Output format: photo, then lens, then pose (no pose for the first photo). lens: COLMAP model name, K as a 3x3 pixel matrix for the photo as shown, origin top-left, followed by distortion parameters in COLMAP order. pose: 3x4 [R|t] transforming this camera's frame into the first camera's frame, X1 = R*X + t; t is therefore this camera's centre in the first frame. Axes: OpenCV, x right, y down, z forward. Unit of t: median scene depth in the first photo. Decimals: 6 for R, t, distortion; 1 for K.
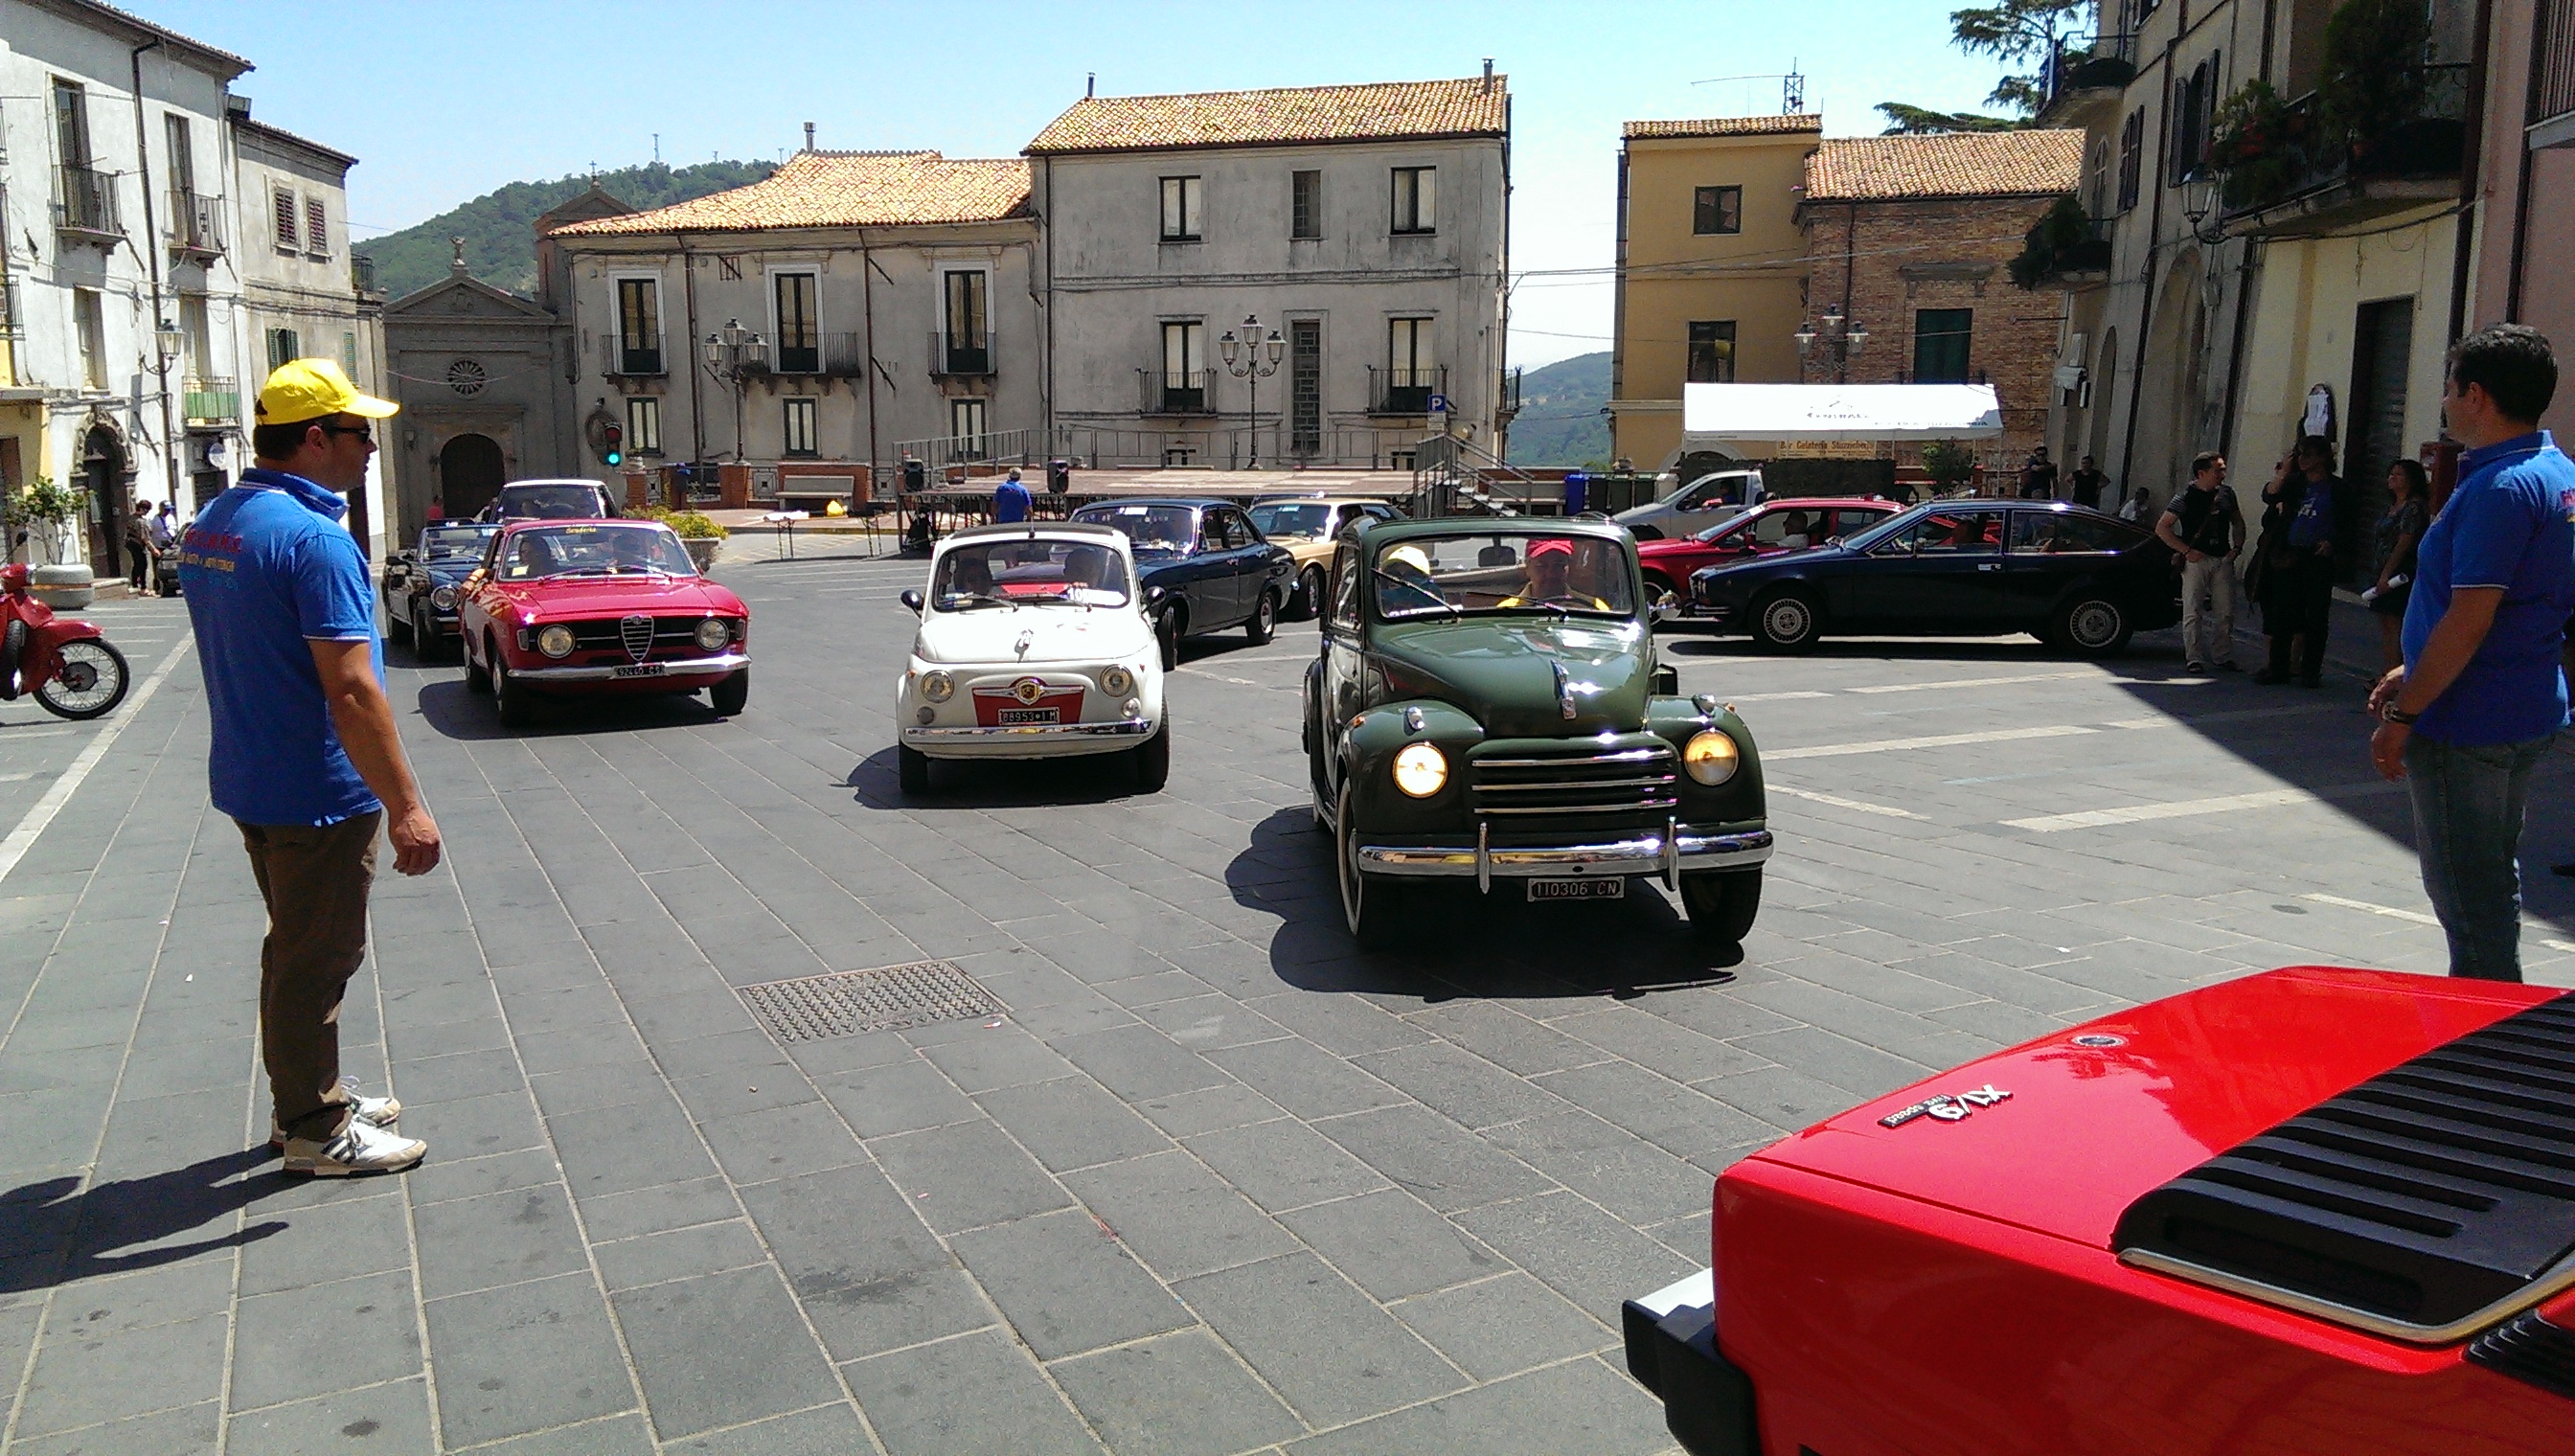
lens RADIAL K [[1829.5, 0, 1281.5], [0, 1829.5, 681.4], [0, 0, 1]] dist [0.082974, -0.119280]
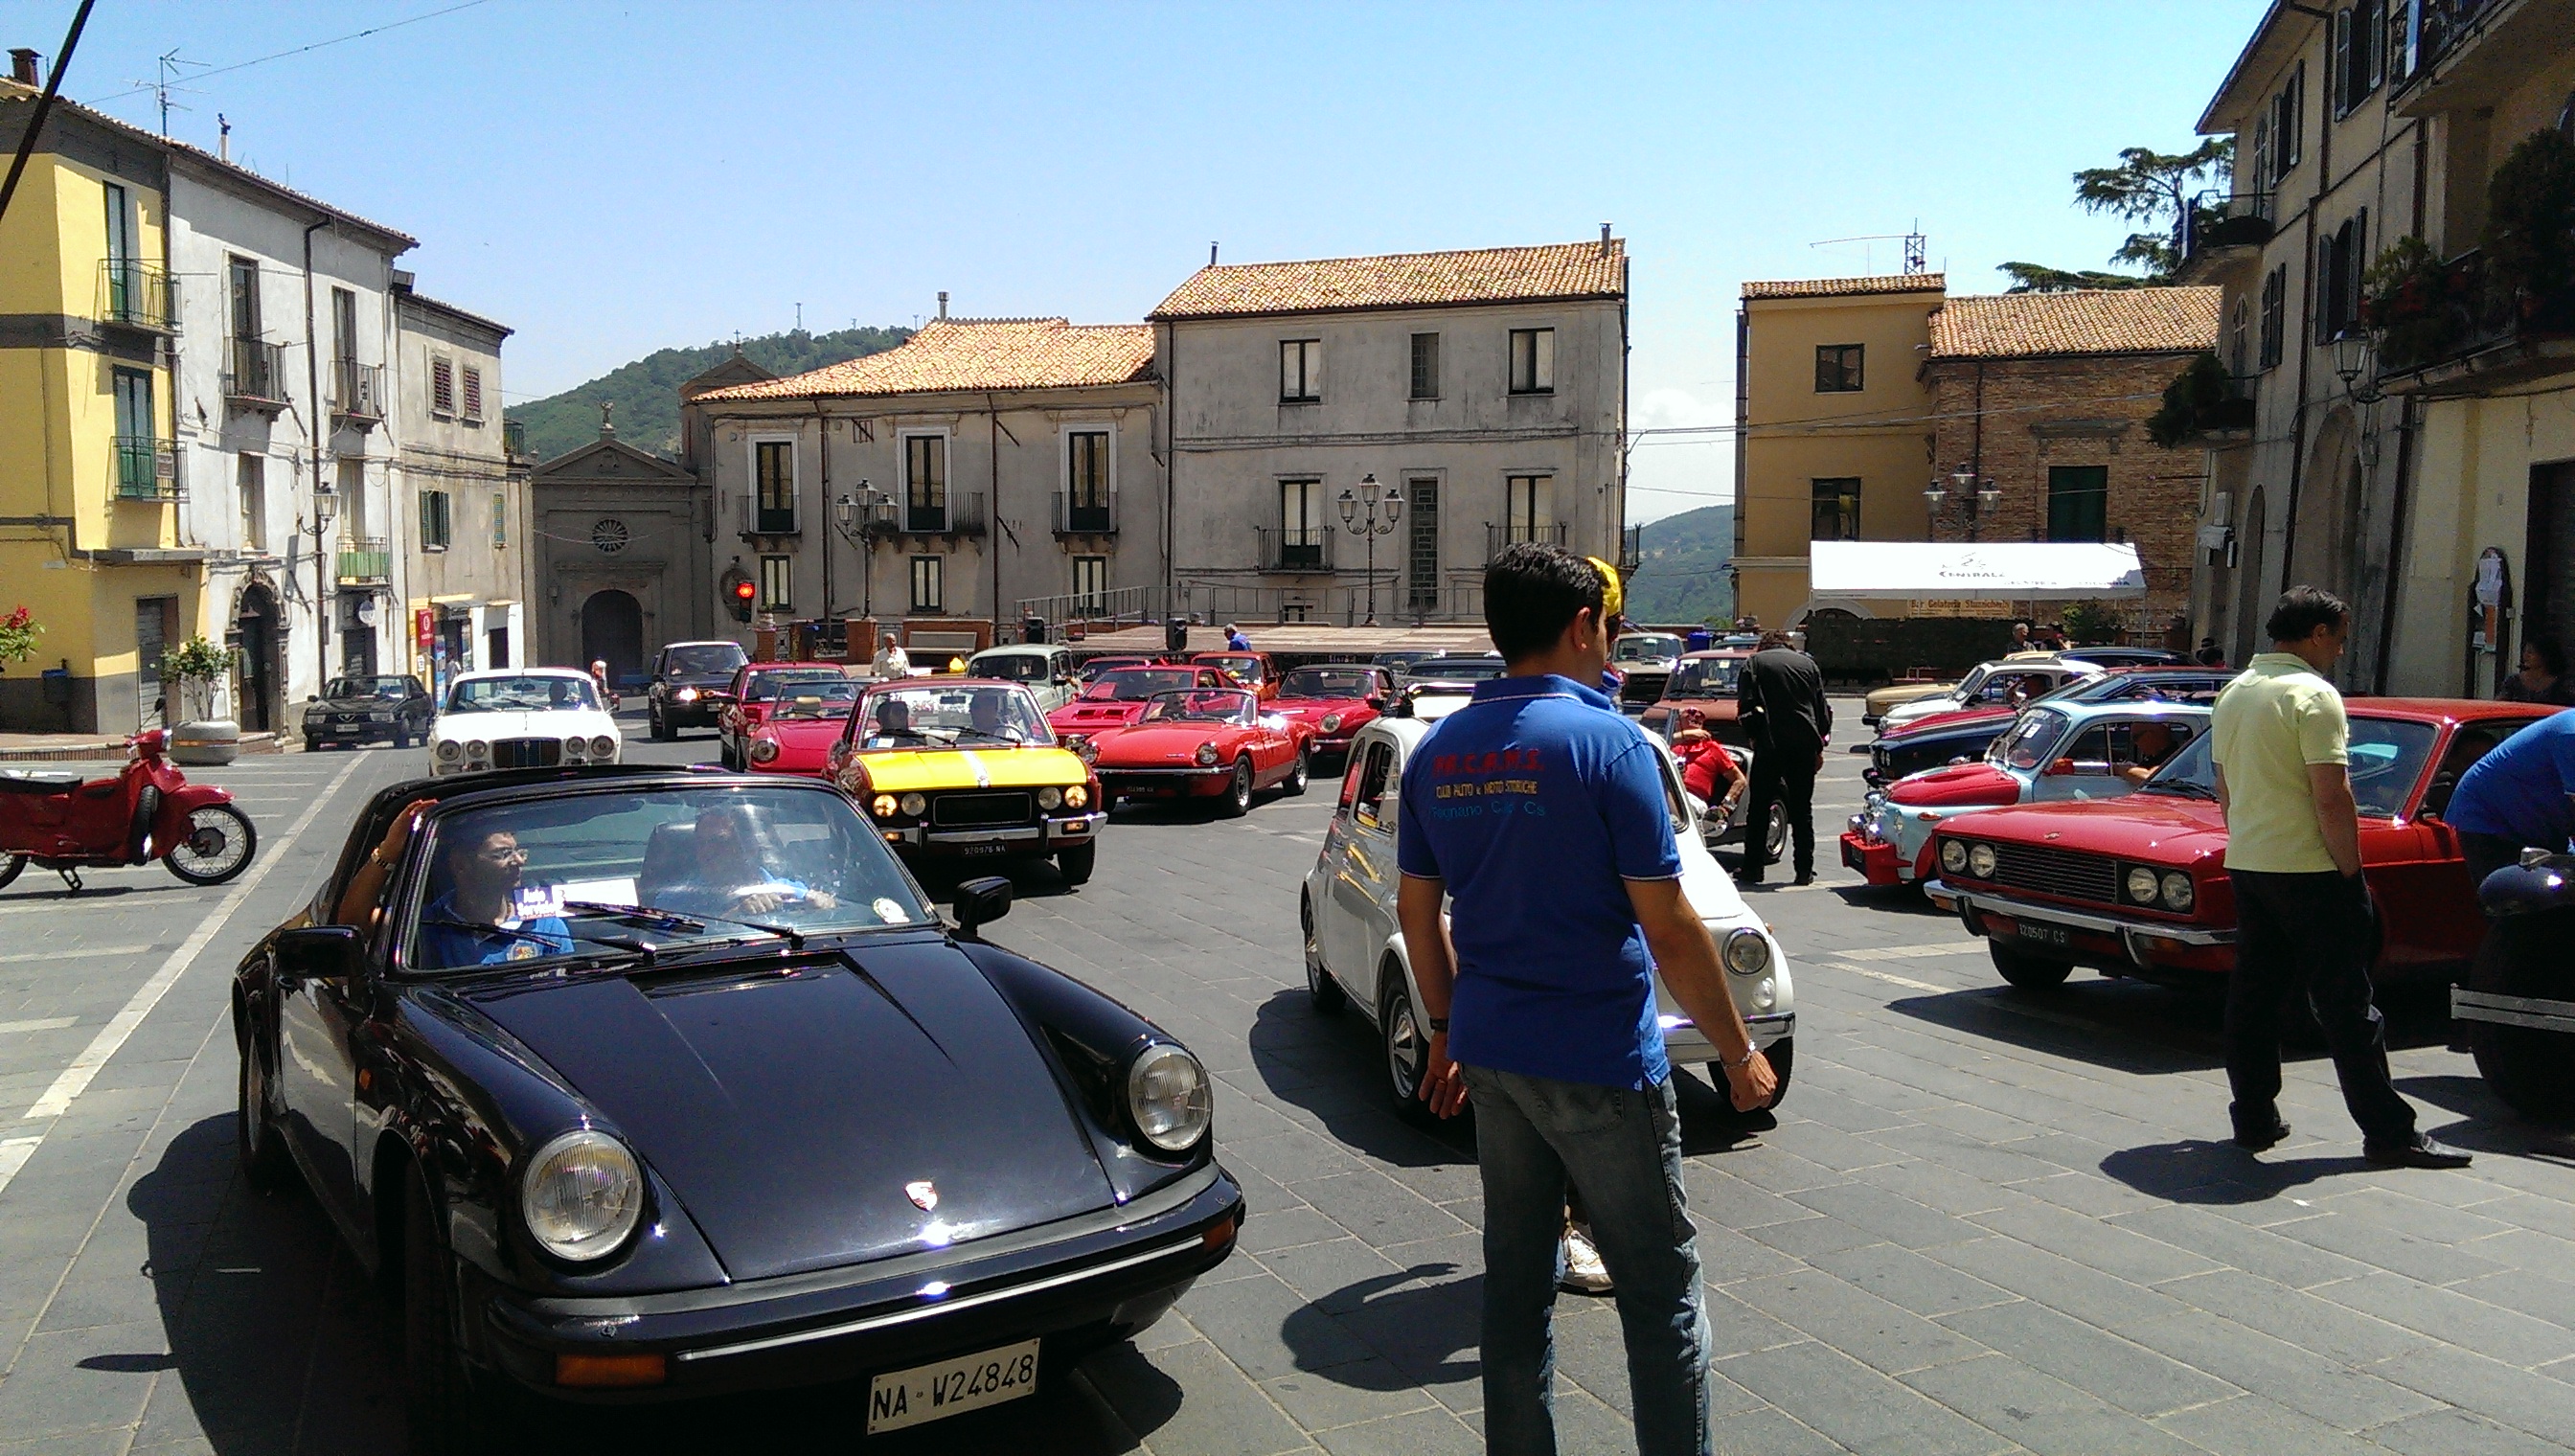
lens RADIAL K [[1829.5, 0, 1283.6], [0, 1829.5, 676.2], [0, 0, 1]] dist [0.082974, -0.119280]
pose [[0.998110, 0.004156, -0.061315, -0.001513], [-0.009355, 0.996358, -0.084755, -0.003333], [0.060740, 0.085168, 0.994513, 0.007788]]
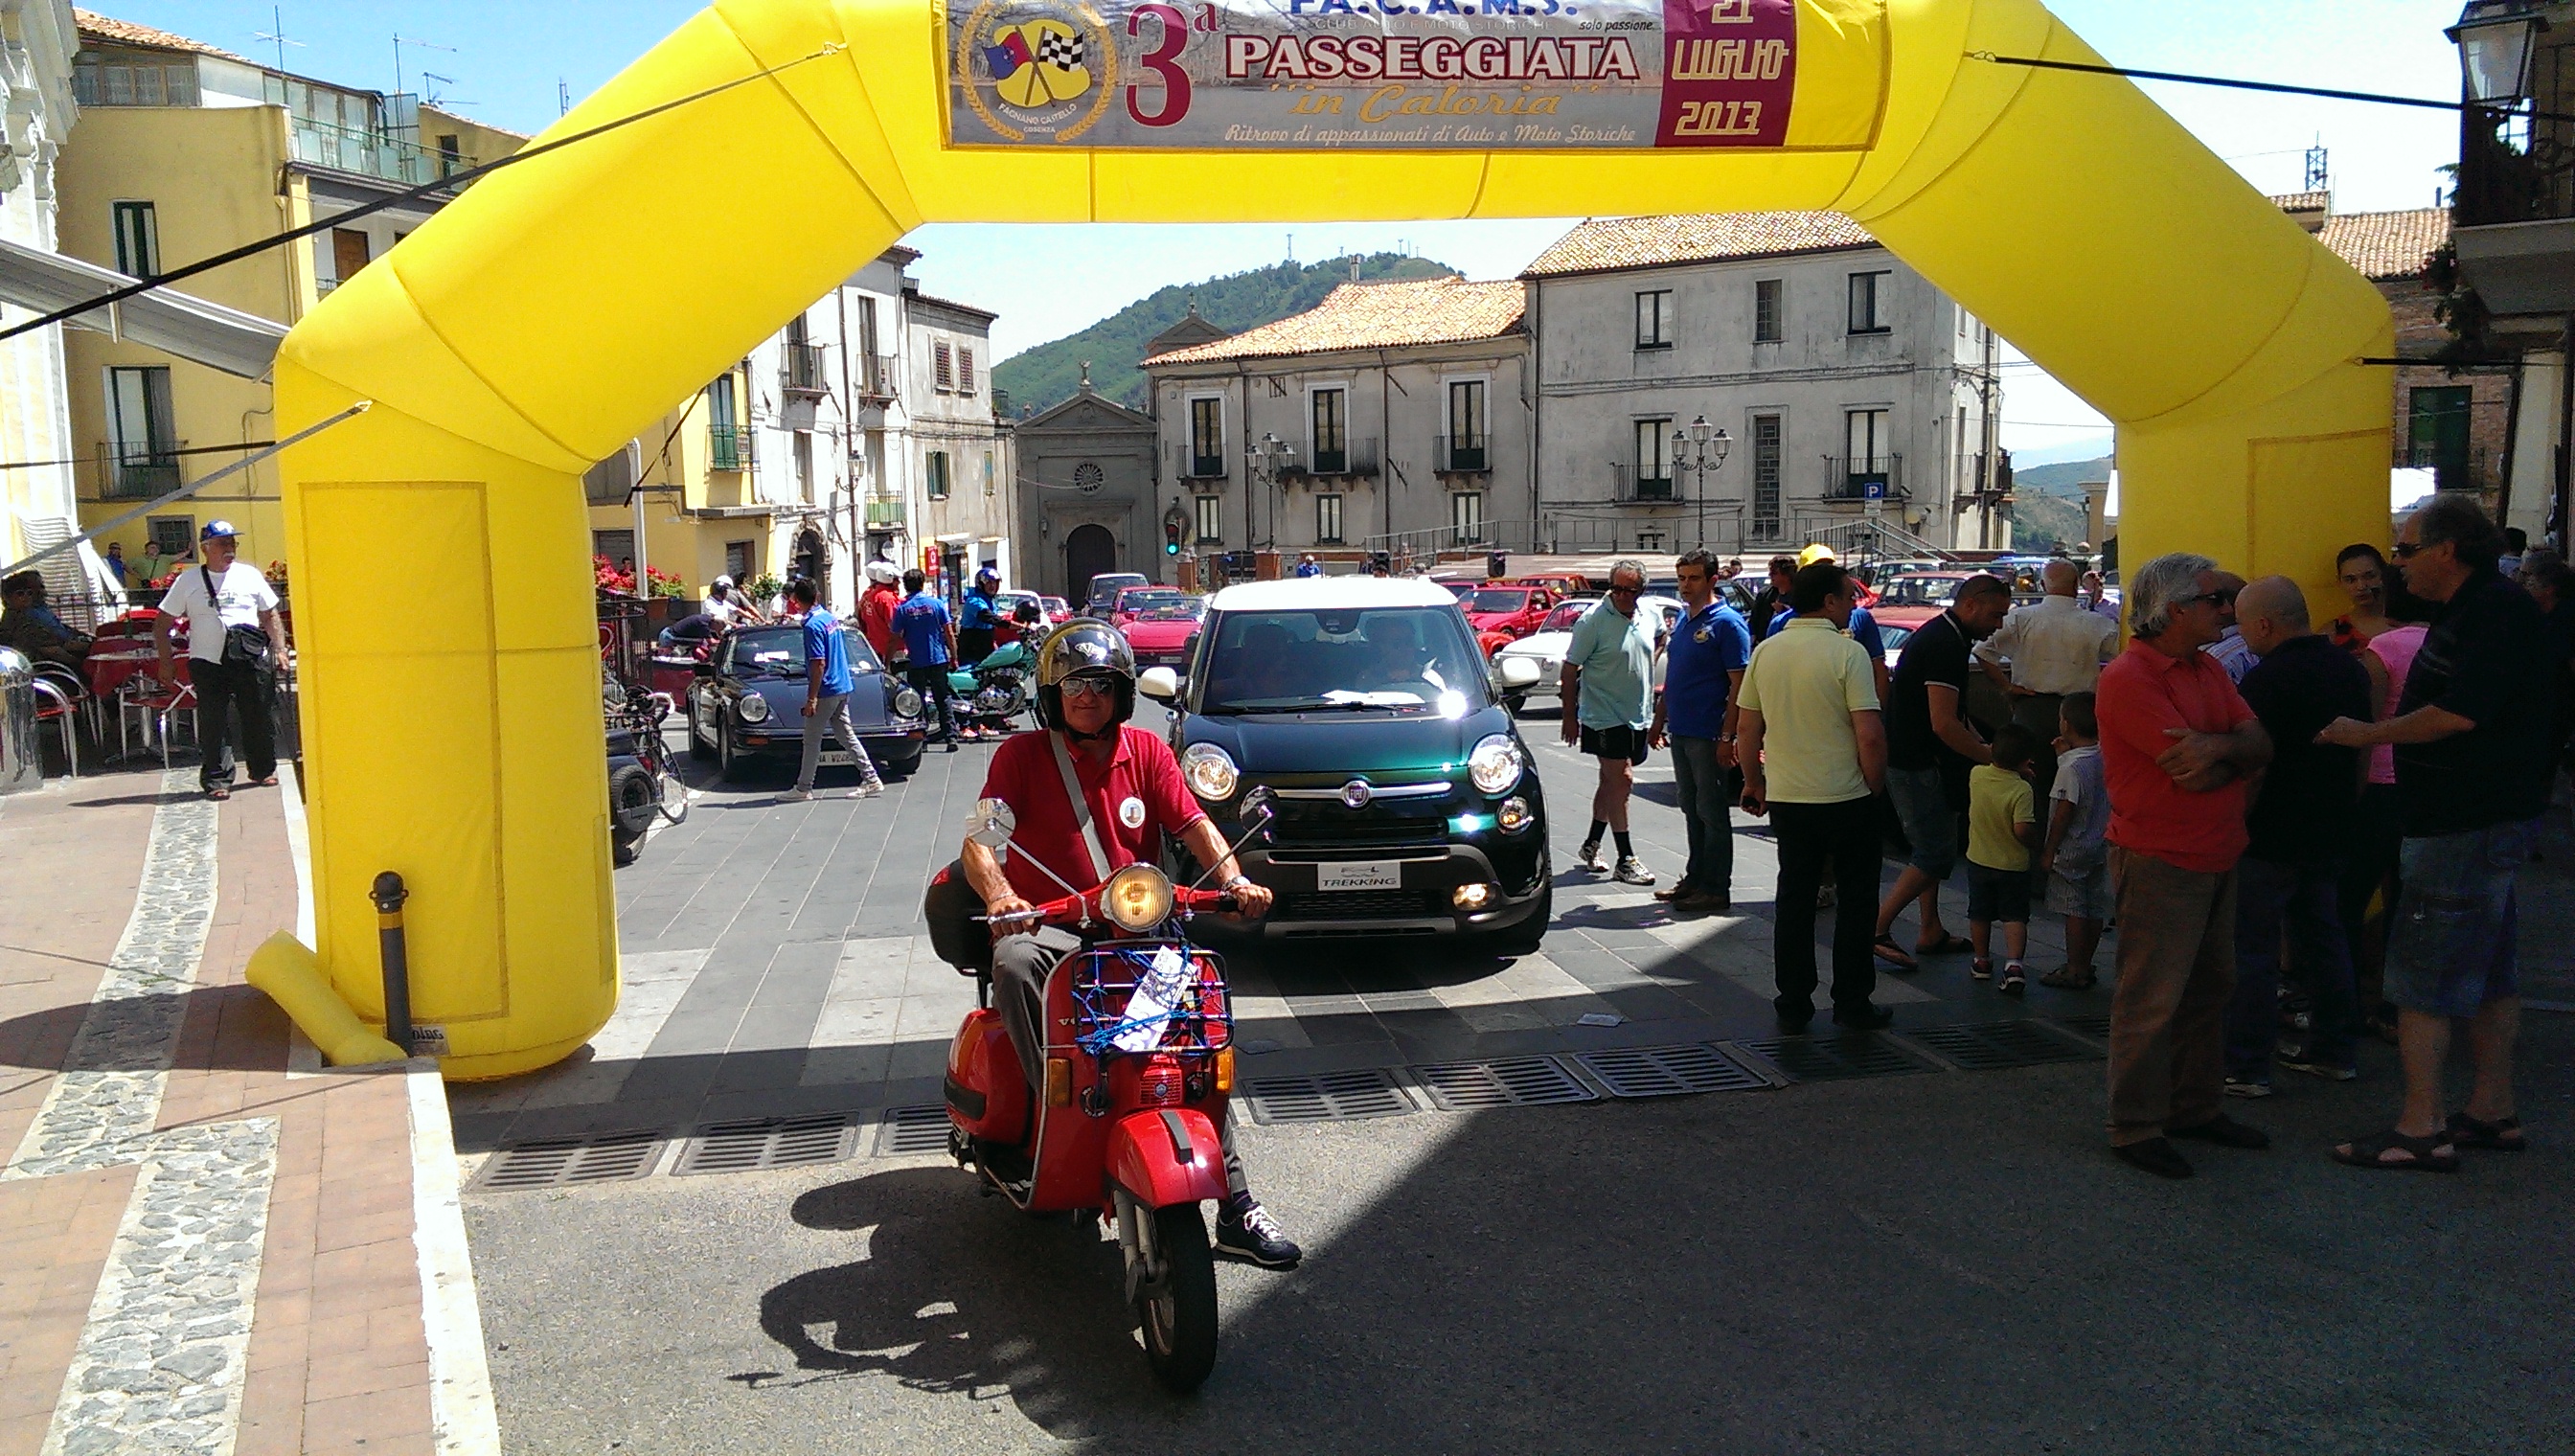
lens RADIAL K [[1829.5, 0, 1286.5], [0, 1829.5, 681.2], [0, 0, 1]] dist [0.082974, -0.119280]
pose [[0.948756, 0.016379, -0.315586, 0.091016], [-0.028600, 0.999008, -0.034132, 0.006507], [0.314714, 0.041408, 0.948283, -0.121455]]
